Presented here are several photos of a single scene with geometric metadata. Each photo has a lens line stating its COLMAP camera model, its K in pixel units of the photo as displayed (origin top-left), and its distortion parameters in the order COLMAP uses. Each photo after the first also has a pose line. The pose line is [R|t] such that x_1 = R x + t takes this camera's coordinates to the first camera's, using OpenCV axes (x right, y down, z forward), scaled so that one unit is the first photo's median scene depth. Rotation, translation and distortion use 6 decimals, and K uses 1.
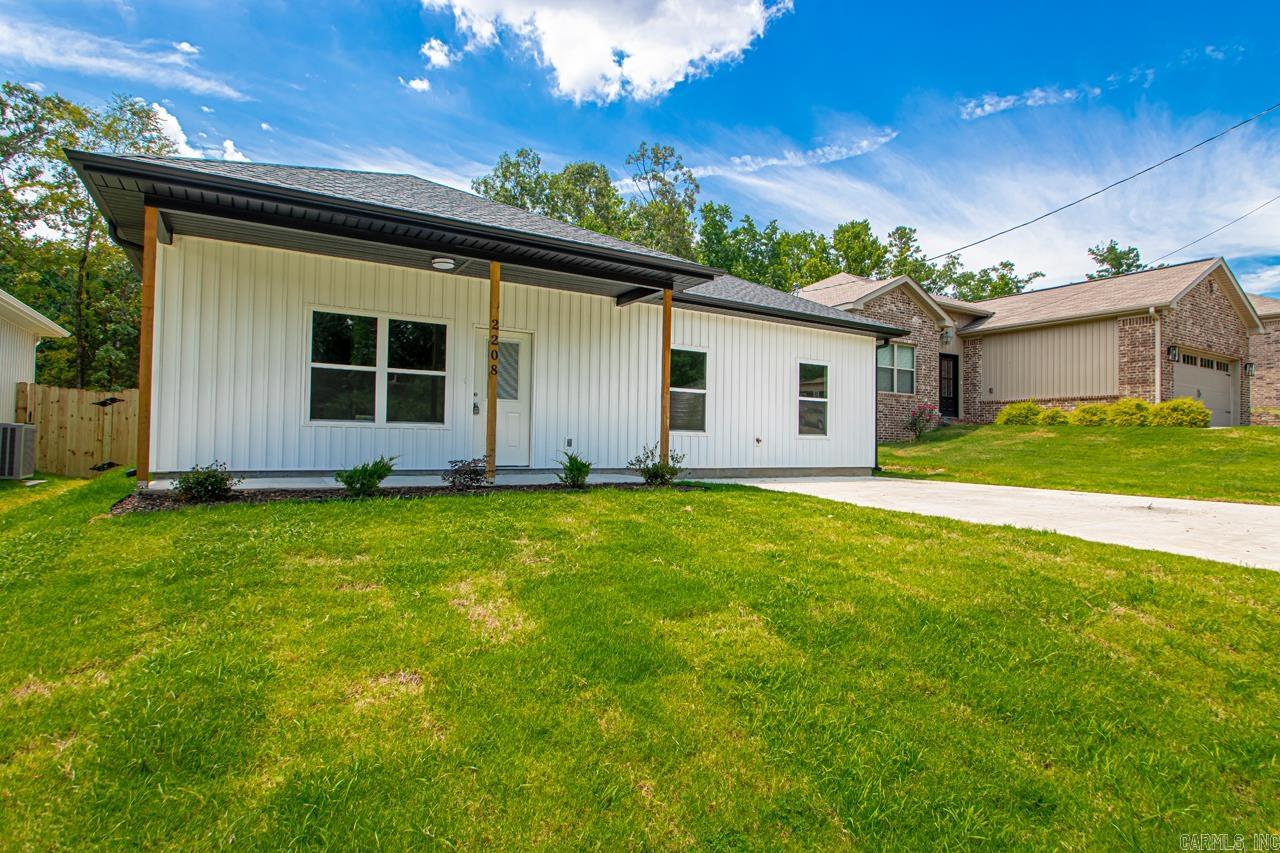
lens RADIAL K [[663.7, 0, 640.0], [0, 663.7, 426.5], [0, 0, 1]] dist [0.000777, 0.000022]
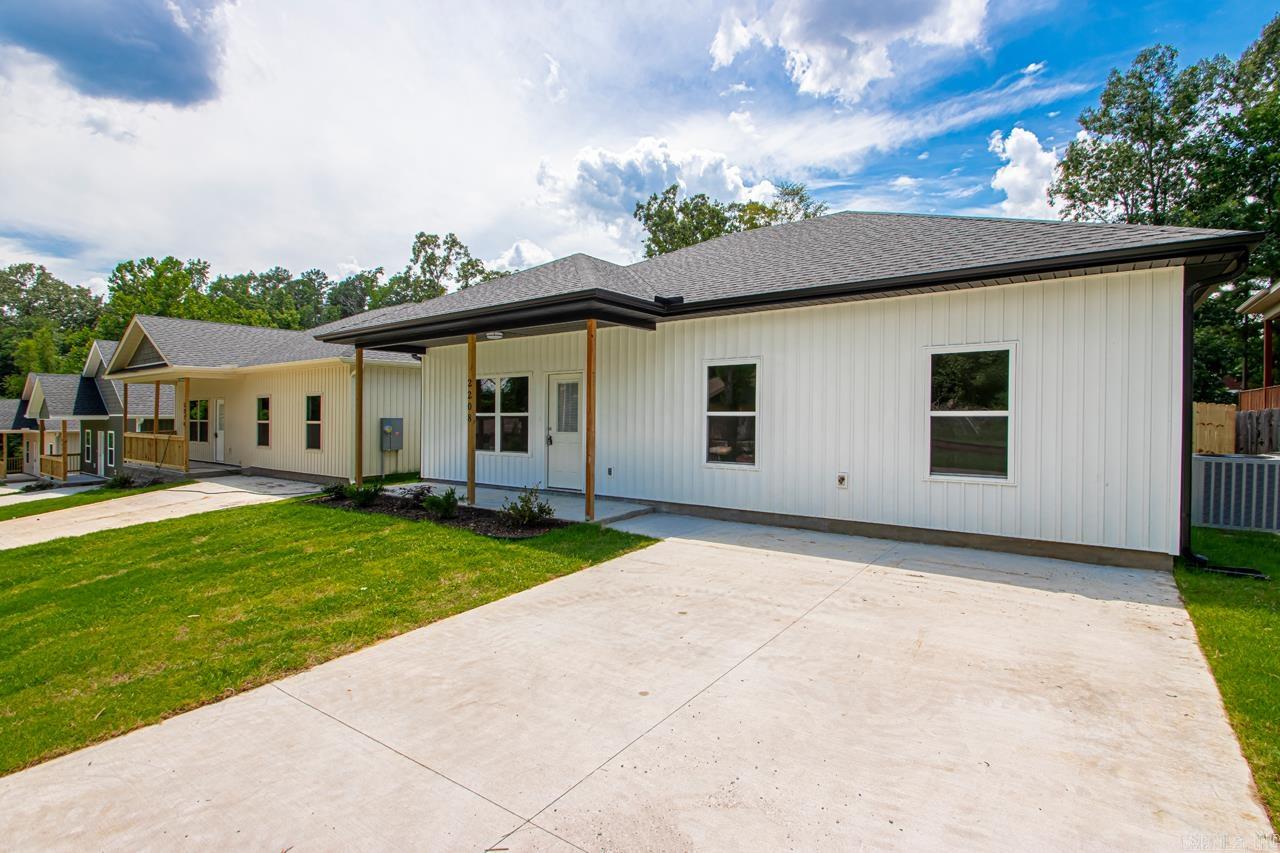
lens RADIAL K [[598.6, 0, 640.0], [0, 598.6, 426.5], [0, 0, 1]] dist [0.000478, 0.000009]
pose [[0.386369, -0.009740, -0.922293, 0.708827], [0.021403, 0.999770, -0.001592, -0.039604], [0.922096, -0.019124, 0.386488, 0.605650]]
